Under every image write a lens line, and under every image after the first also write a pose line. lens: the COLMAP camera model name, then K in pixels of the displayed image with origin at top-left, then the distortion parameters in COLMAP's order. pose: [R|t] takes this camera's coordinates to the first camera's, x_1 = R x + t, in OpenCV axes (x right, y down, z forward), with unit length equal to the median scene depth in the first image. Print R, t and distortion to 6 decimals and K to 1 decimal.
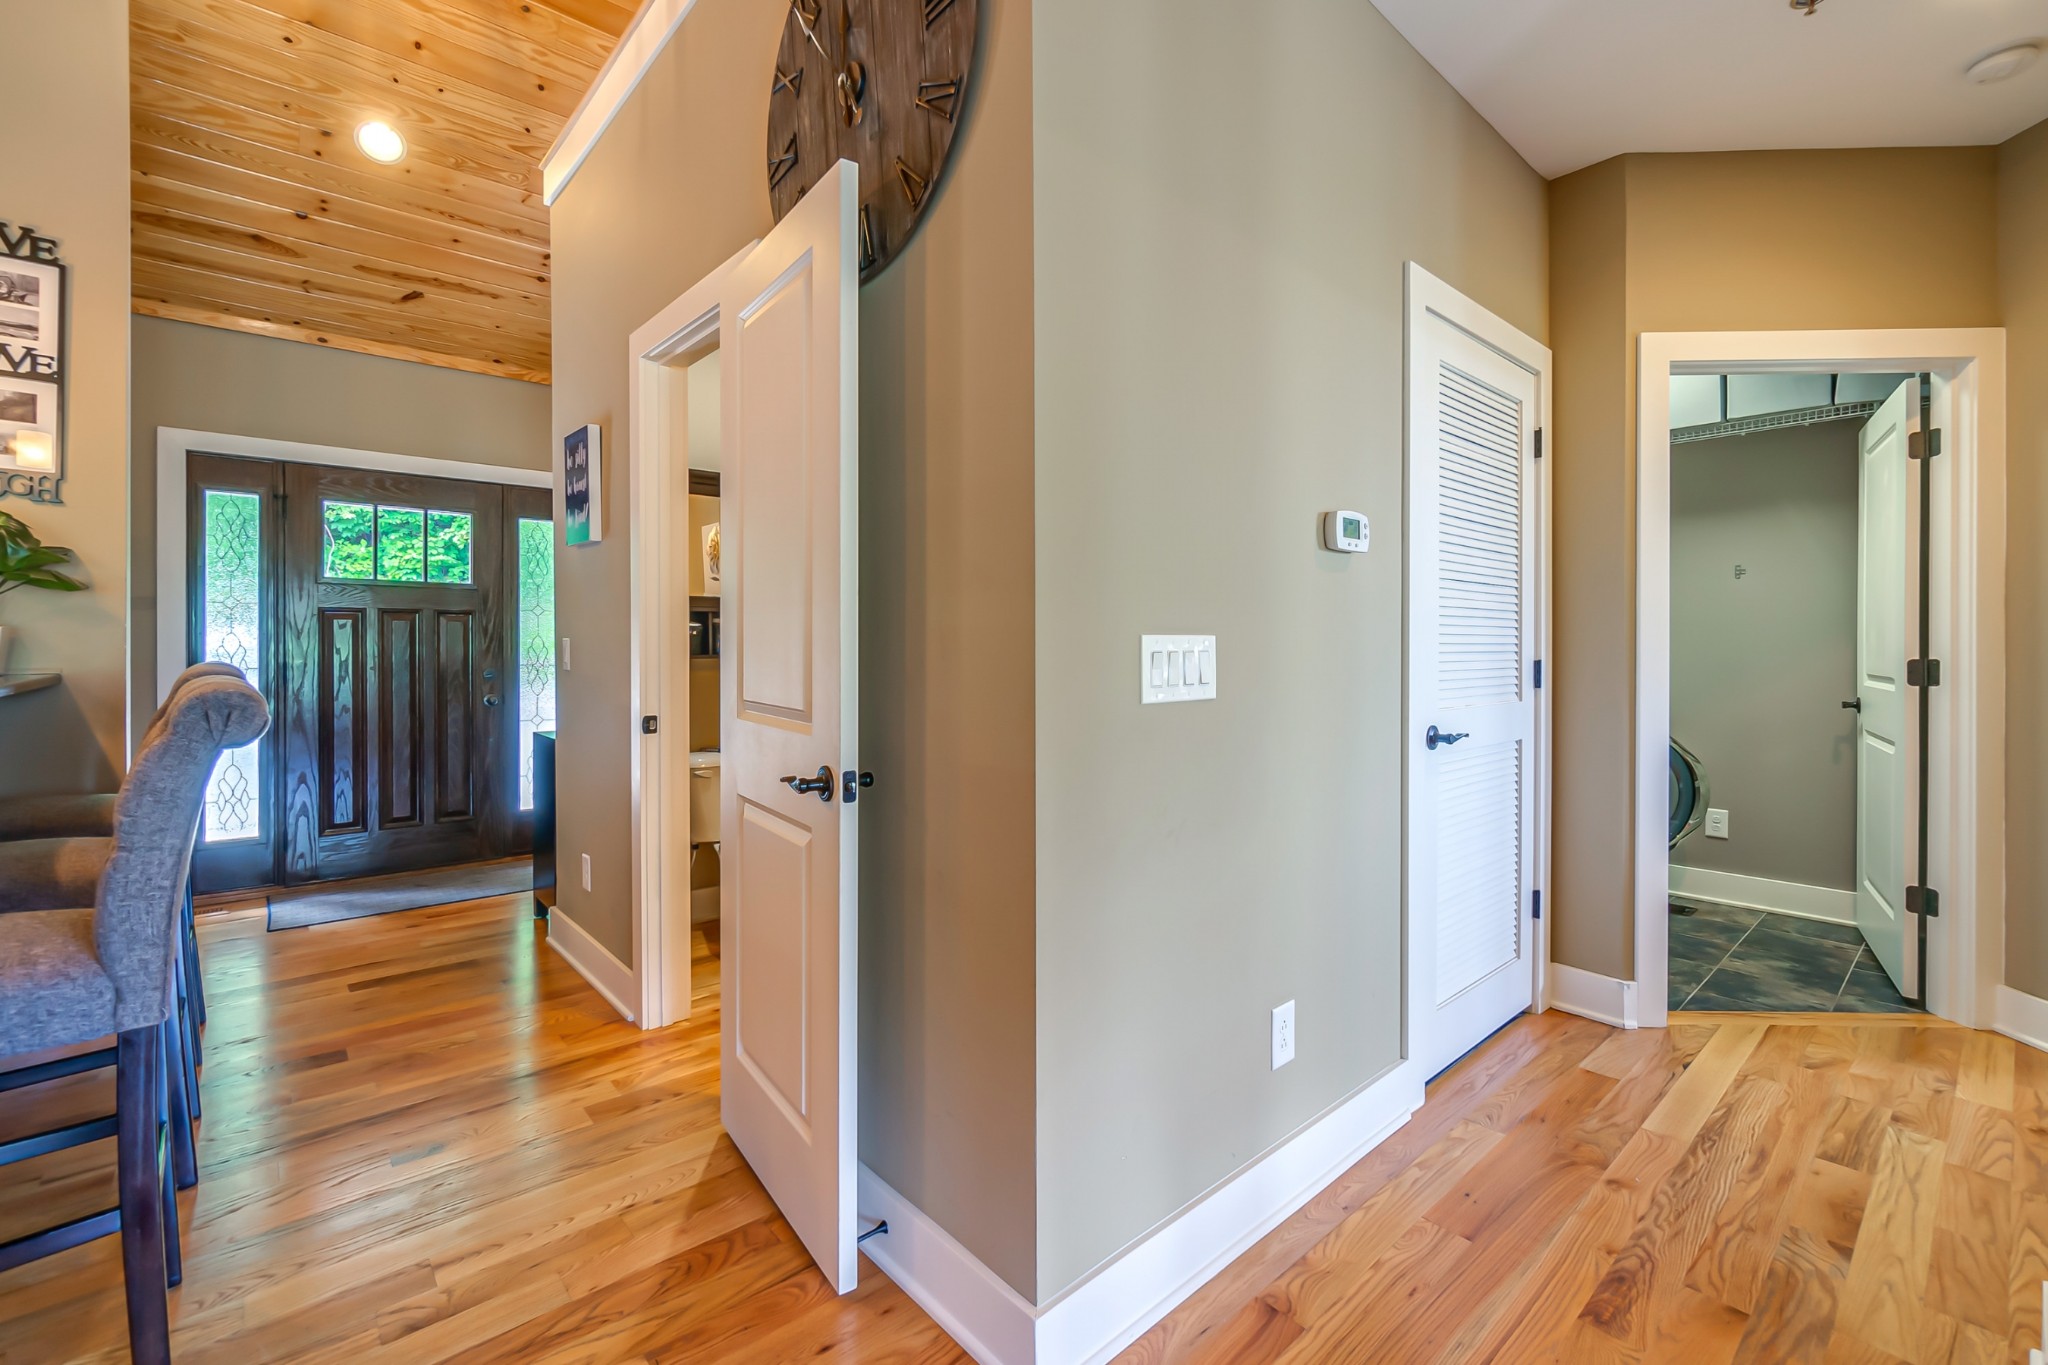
lens RADIAL K [[887.6, 0, 1043.1], [0, 887.6, 648.7], [0, 0, 1]] dist [-0.001000, 0.000319]
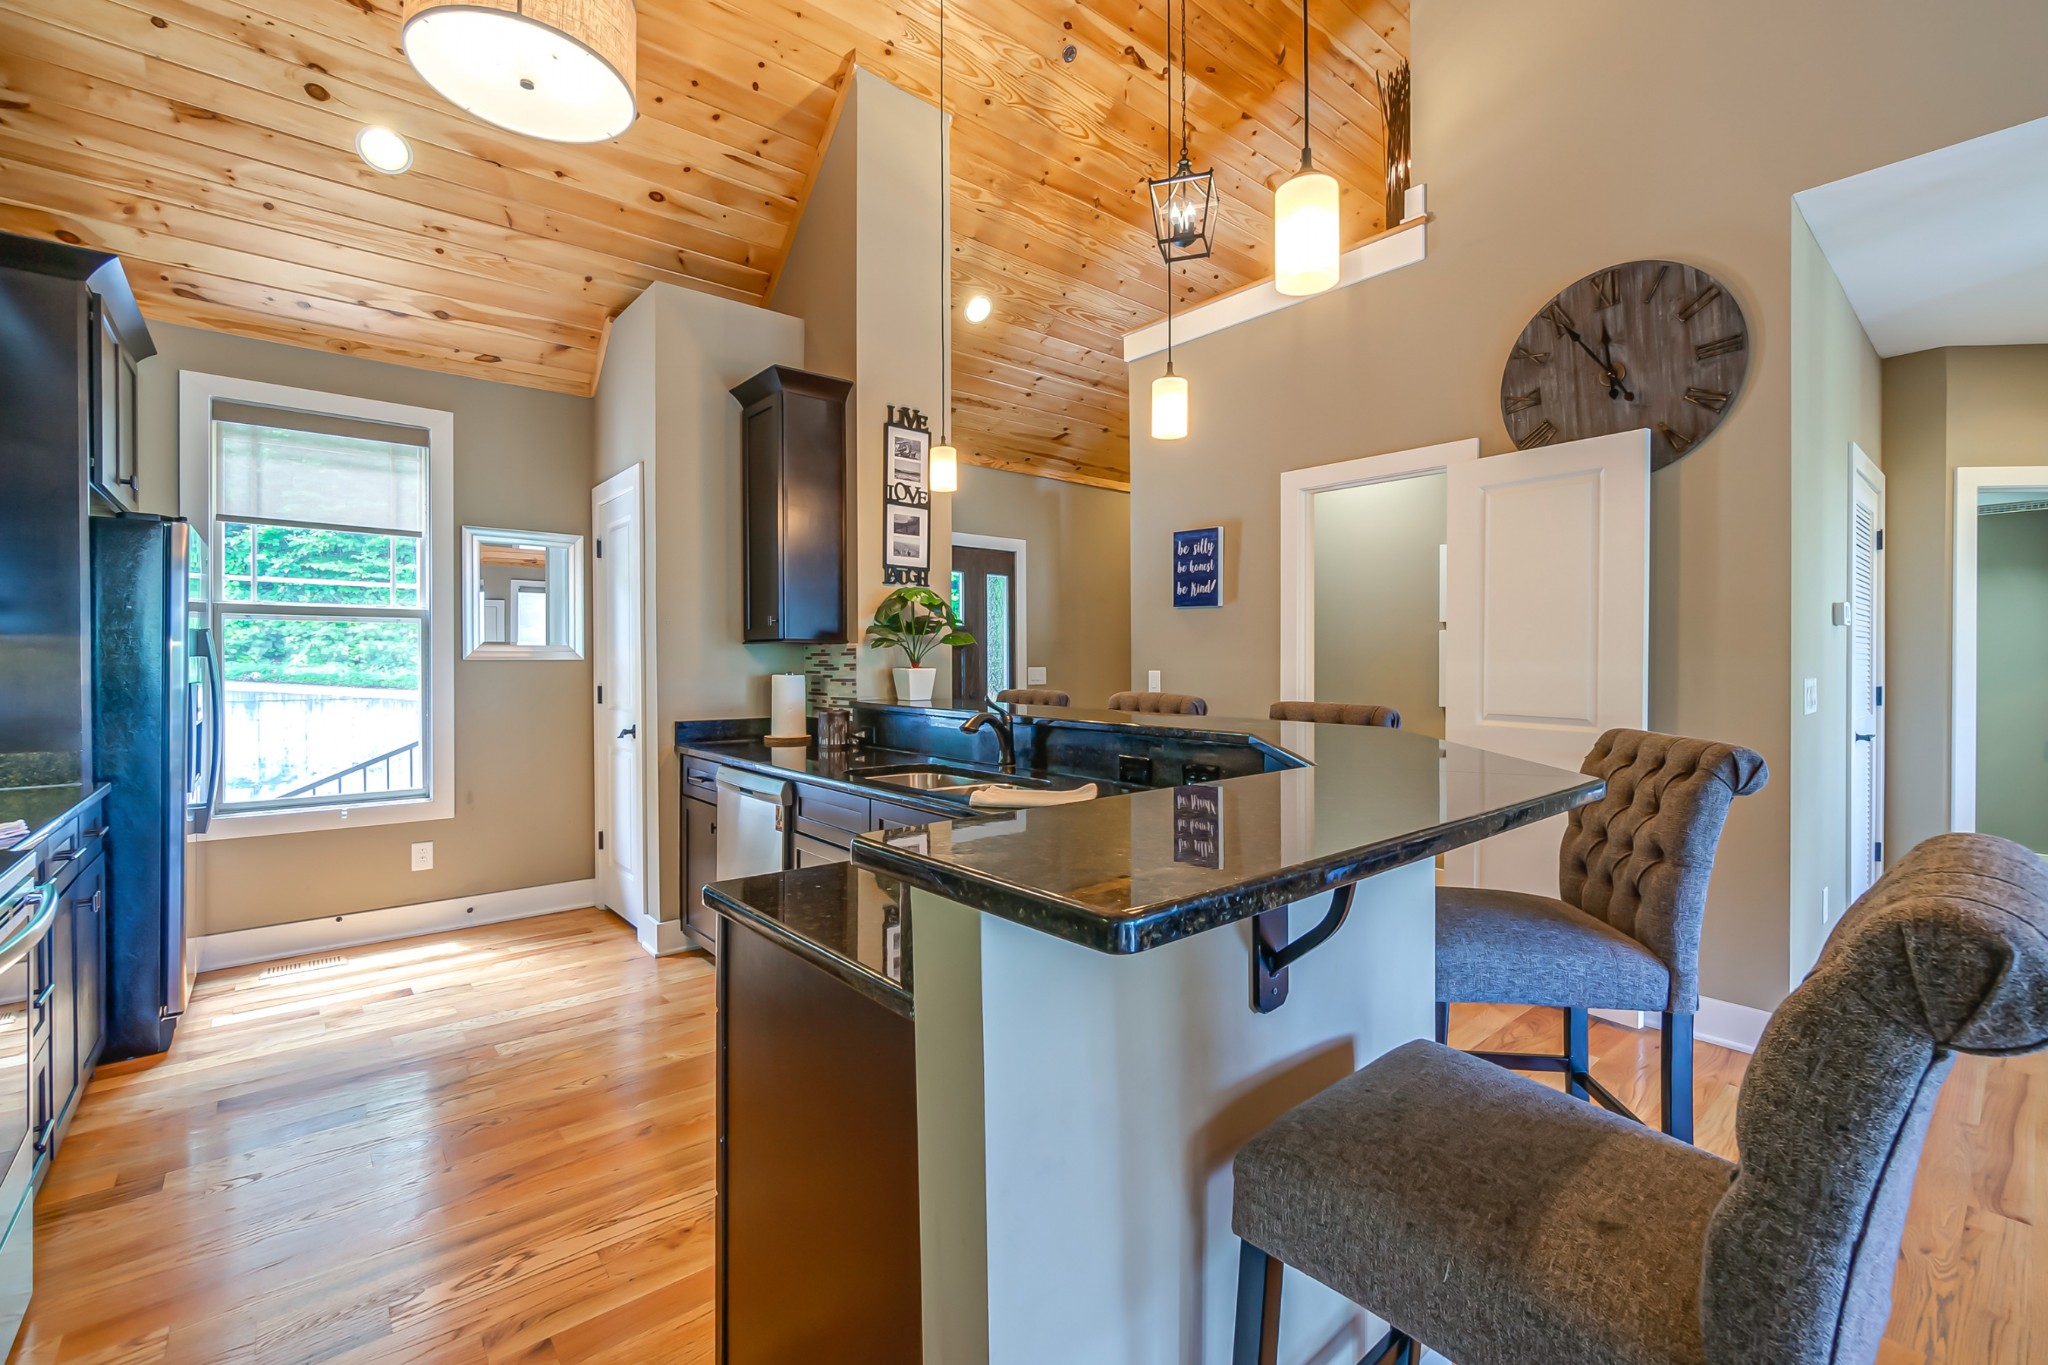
lens RADIAL K [[887.6, 0, 1028.3], [0, 887.6, 678.9], [0, 0, 1]] dist [-0.001000, 0.000319]
pose [[0.999603, 0.002126, -0.028090, -0.887285], [-0.001513, 0.999761, 0.021829, -0.034564], [0.028129, -0.021778, 0.999367, -0.561260]]
